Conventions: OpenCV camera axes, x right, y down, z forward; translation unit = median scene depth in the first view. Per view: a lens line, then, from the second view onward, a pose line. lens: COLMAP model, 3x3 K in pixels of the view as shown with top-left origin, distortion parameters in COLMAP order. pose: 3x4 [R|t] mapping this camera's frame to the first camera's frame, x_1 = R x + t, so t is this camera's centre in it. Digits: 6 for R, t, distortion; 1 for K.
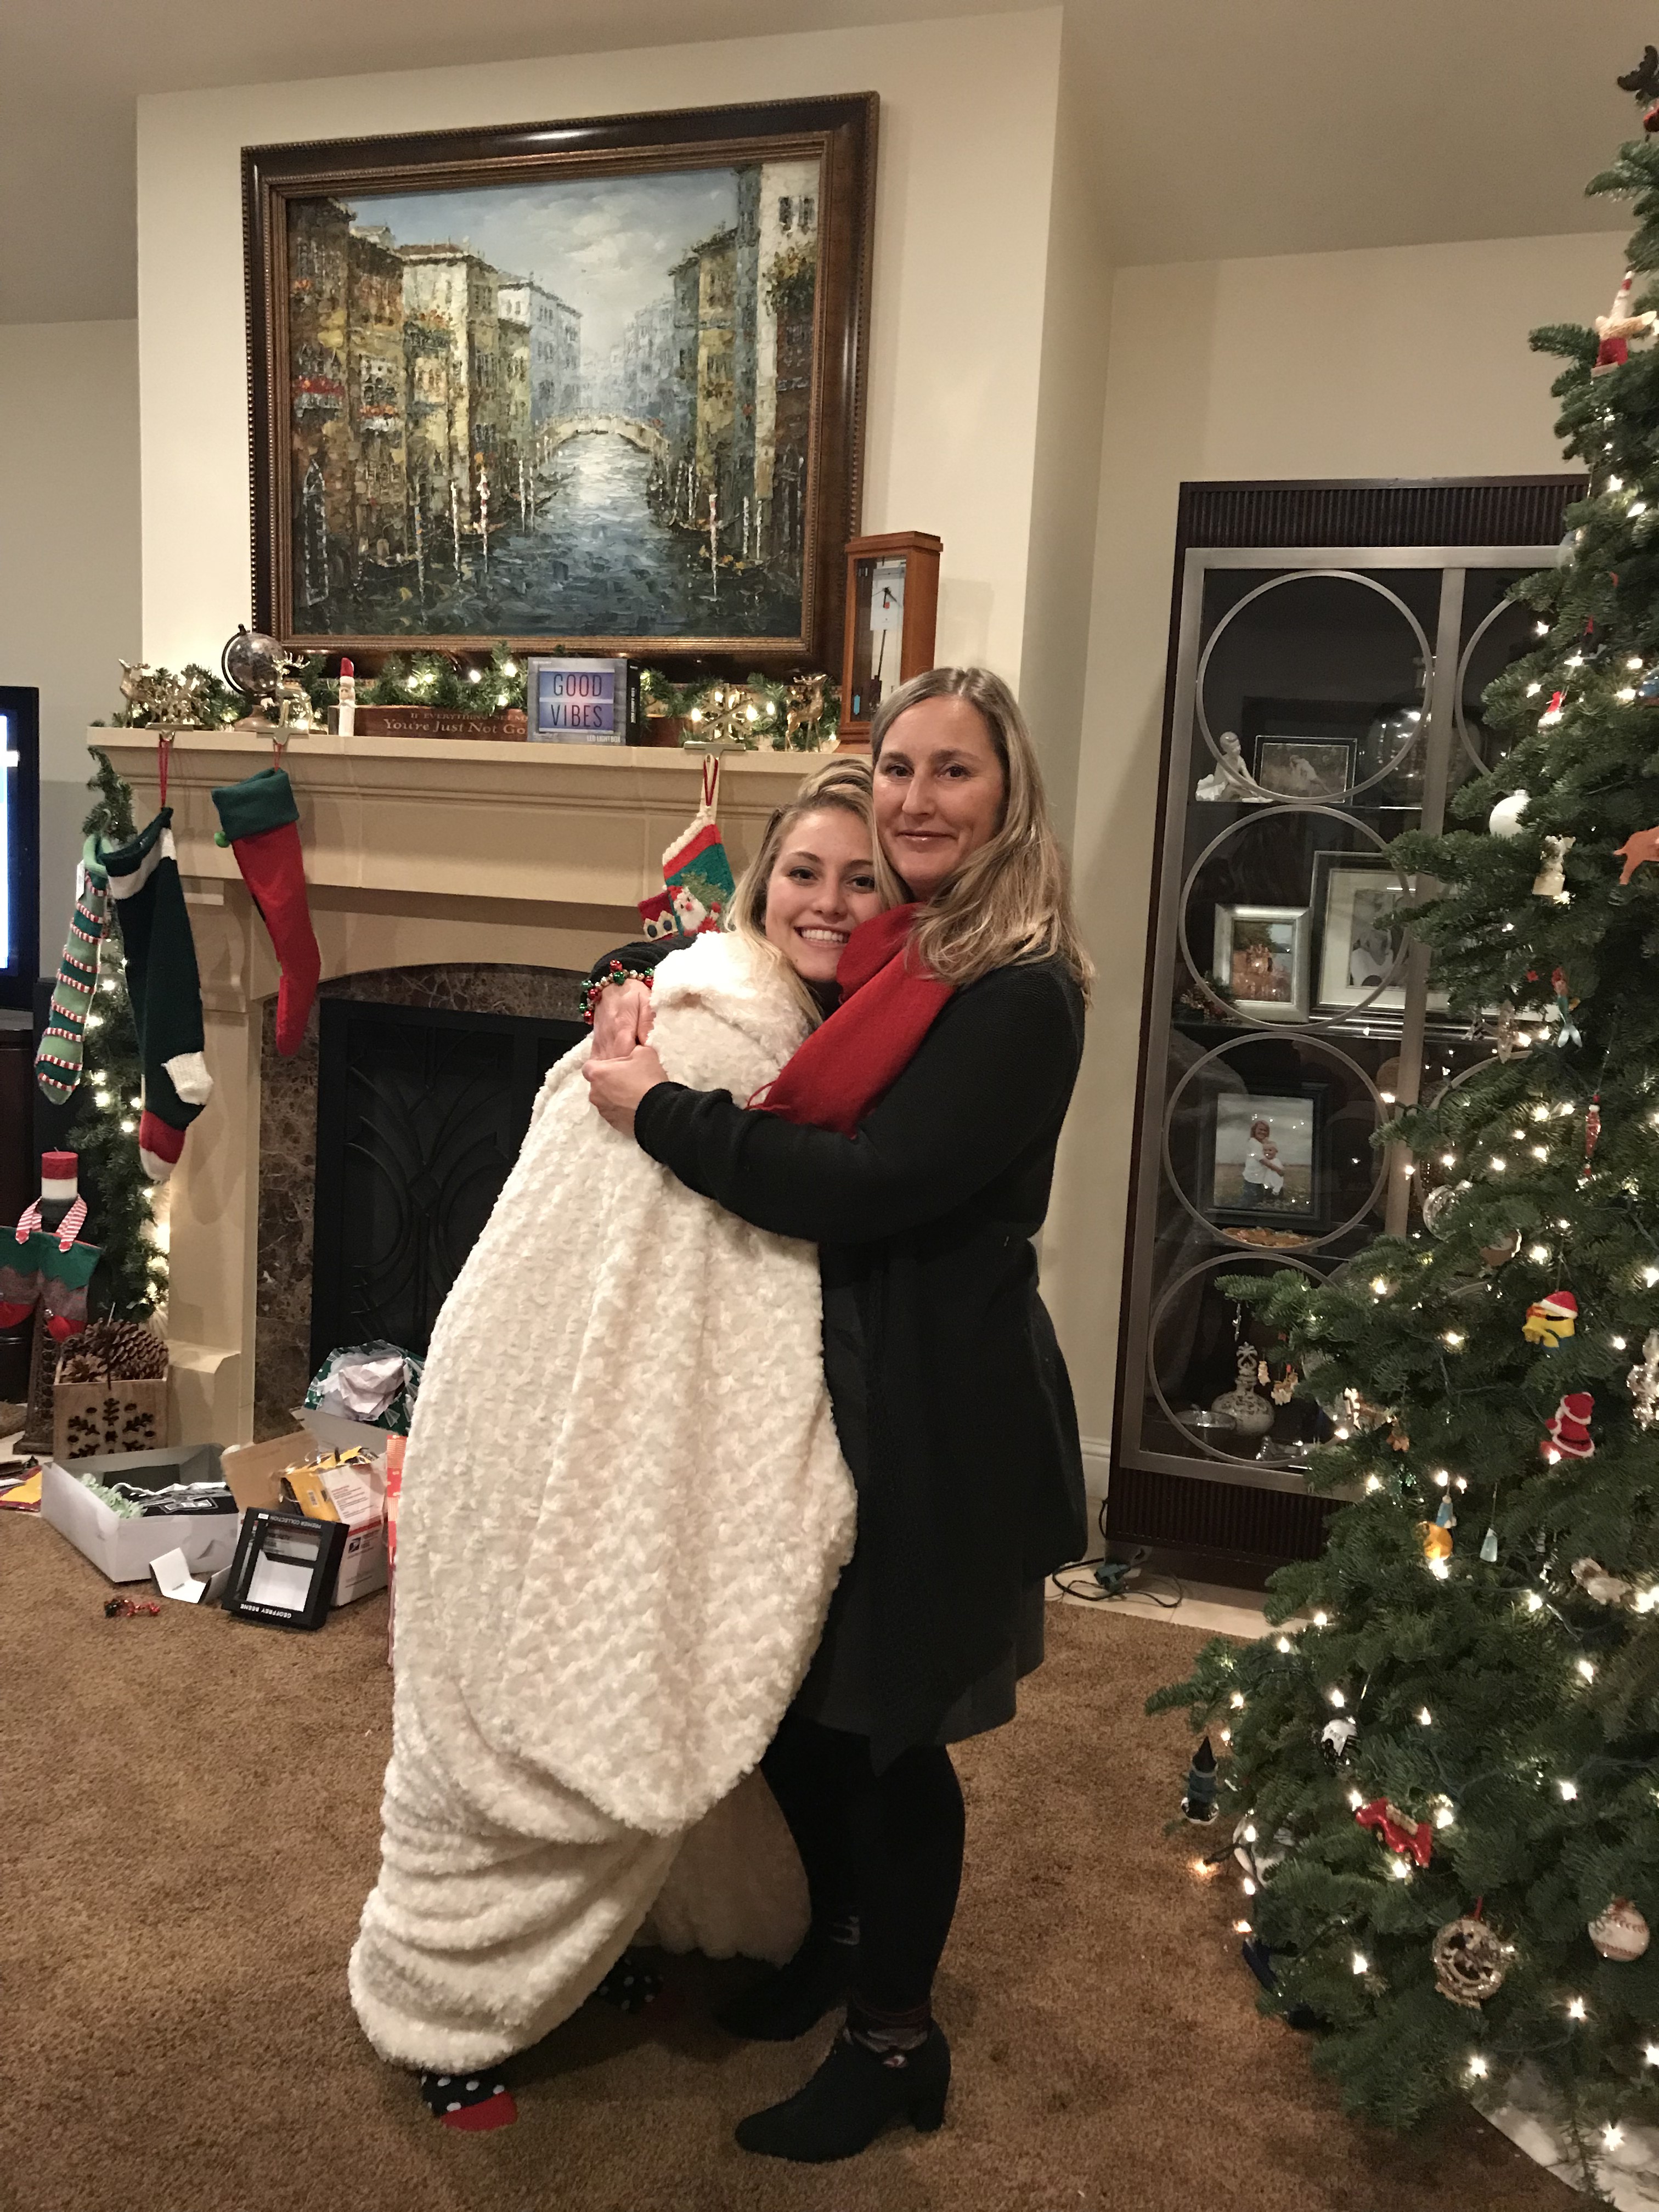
lens RADIAL K [[1851.1, 0, 843.7], [0, 1851.1, 1108.9], [0, 0, 1]] dist [0.029939, -0.004323]
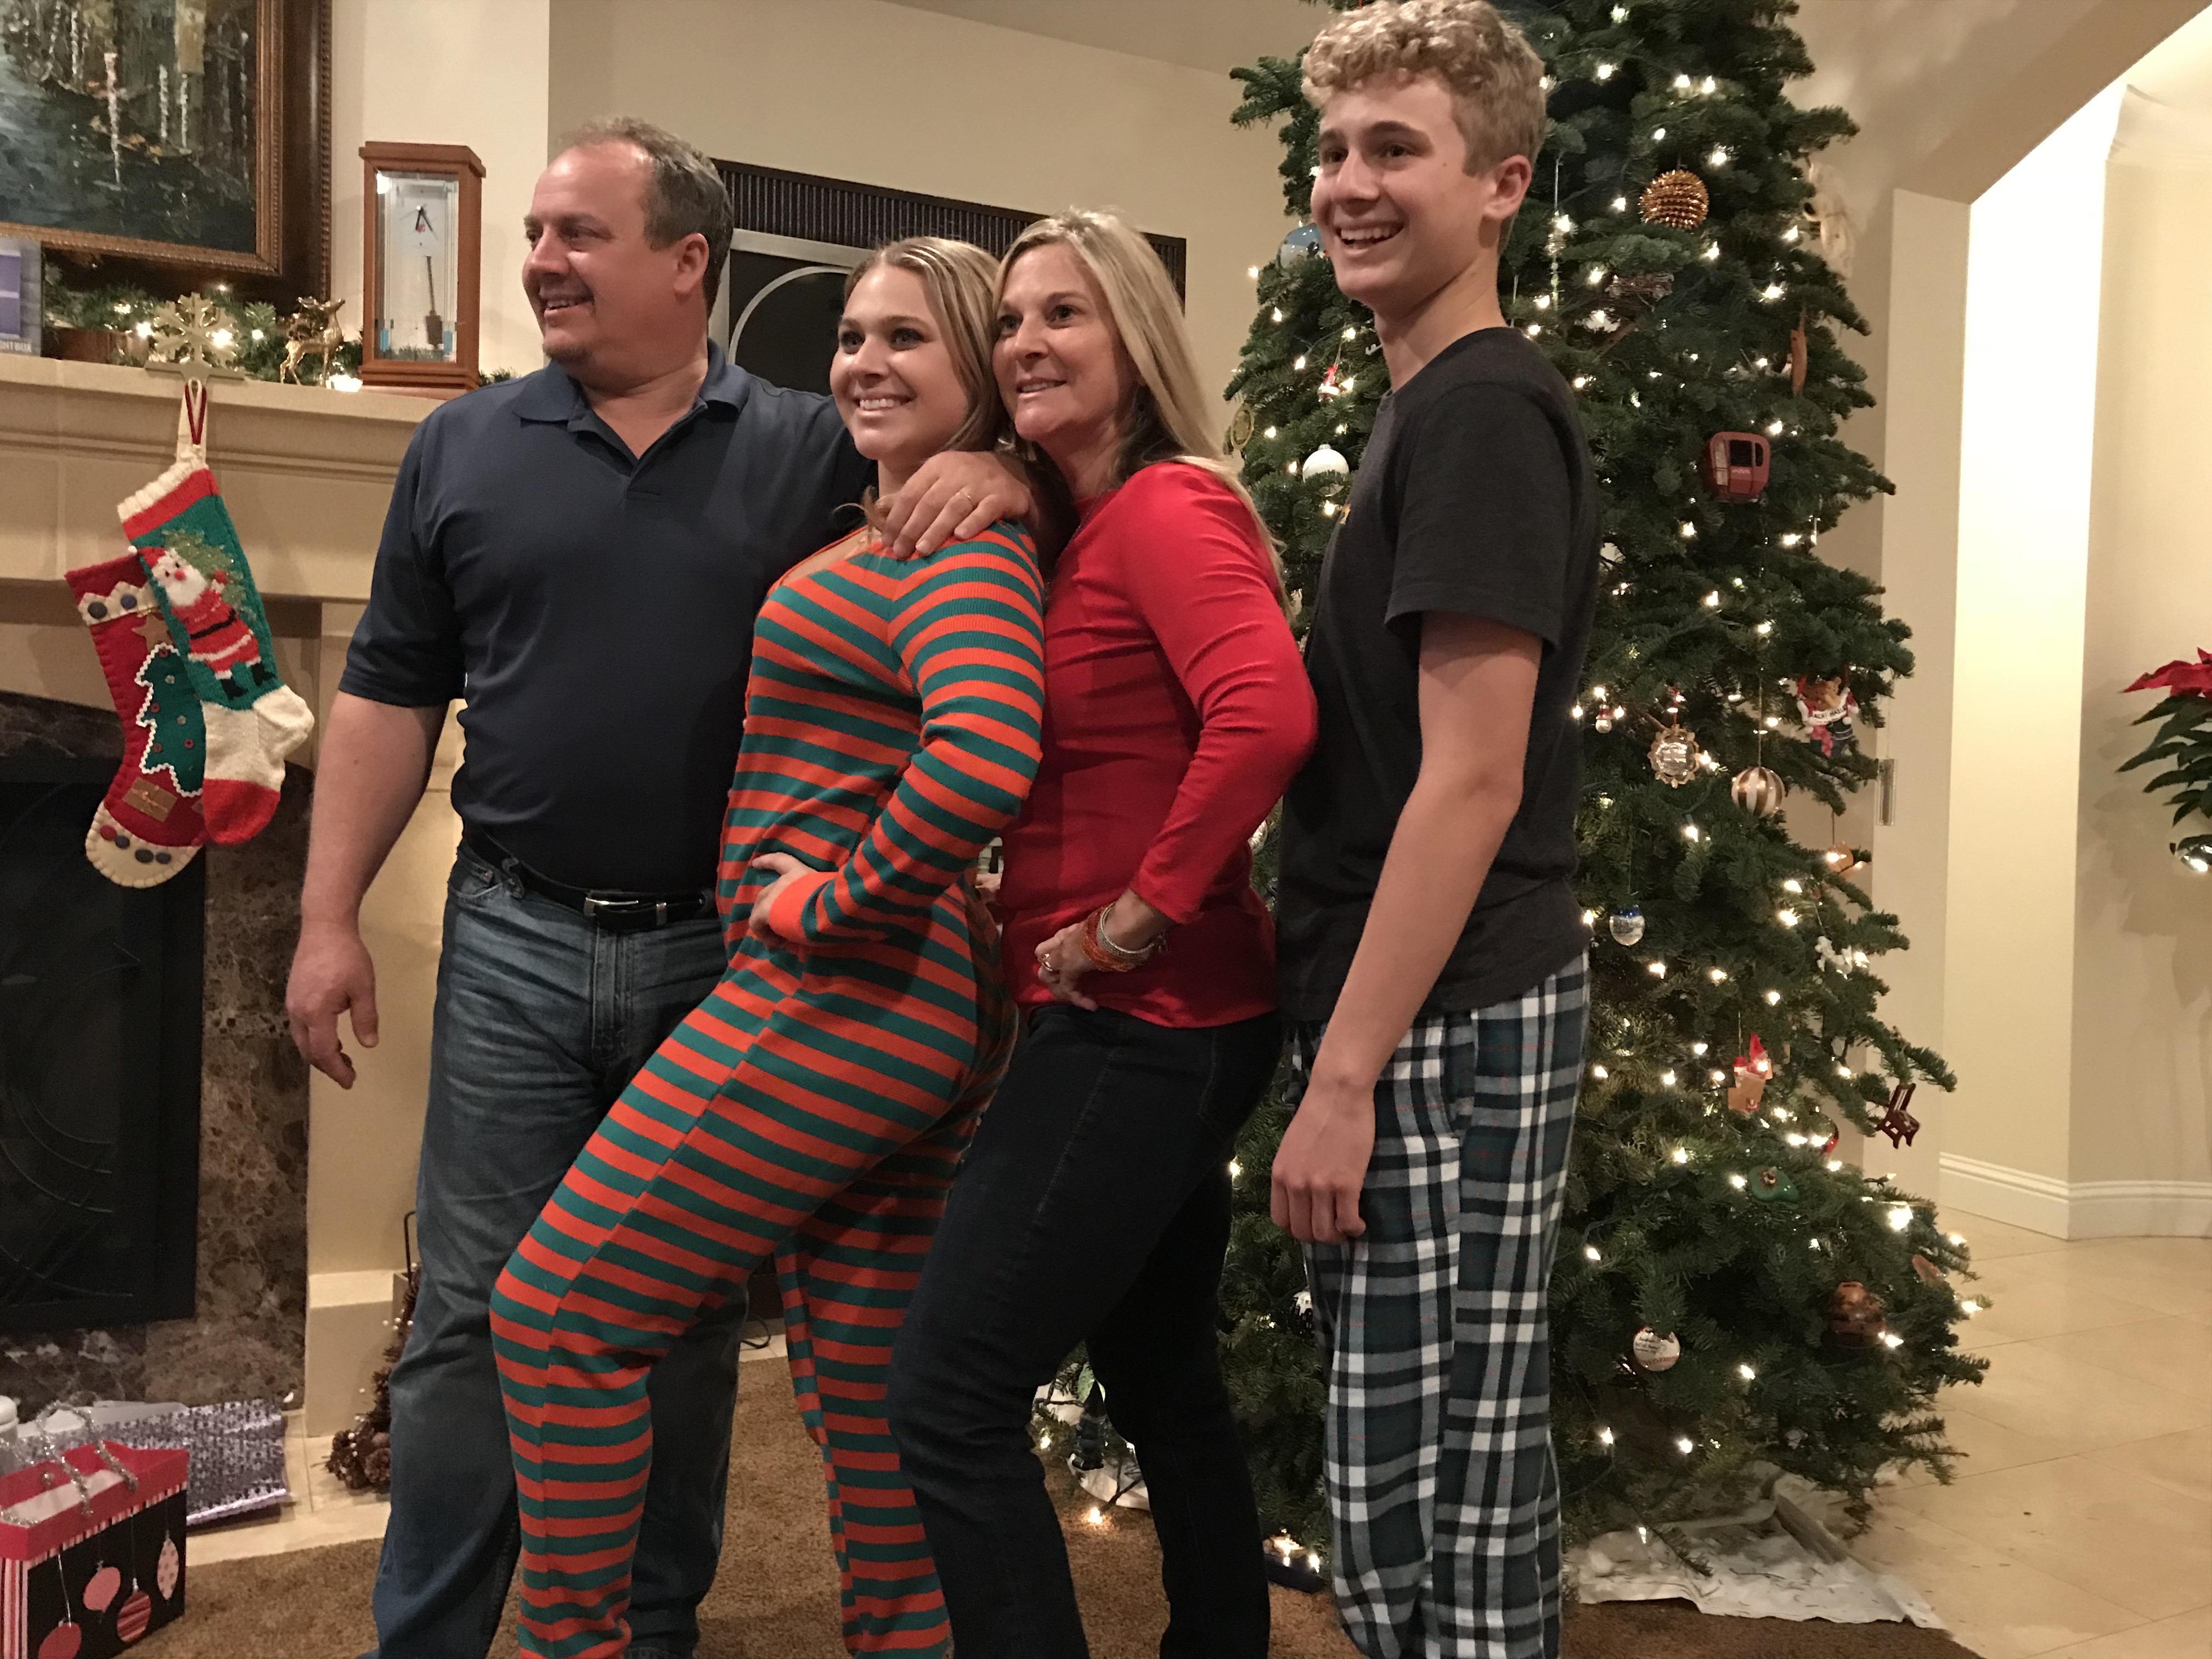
lens RADIAL K [[1843.8, 0, 1128.3], [0, 1843.8, 810.5], [0, 0, 1]] dist [0.054390, -0.045609]
pose [[0.699958, -0.054889, 0.712071, -0.348257], [0.111240, 0.993253, -0.032784, 0.052894], [-0.705467, 0.102159, 0.701341, 0.194756]]
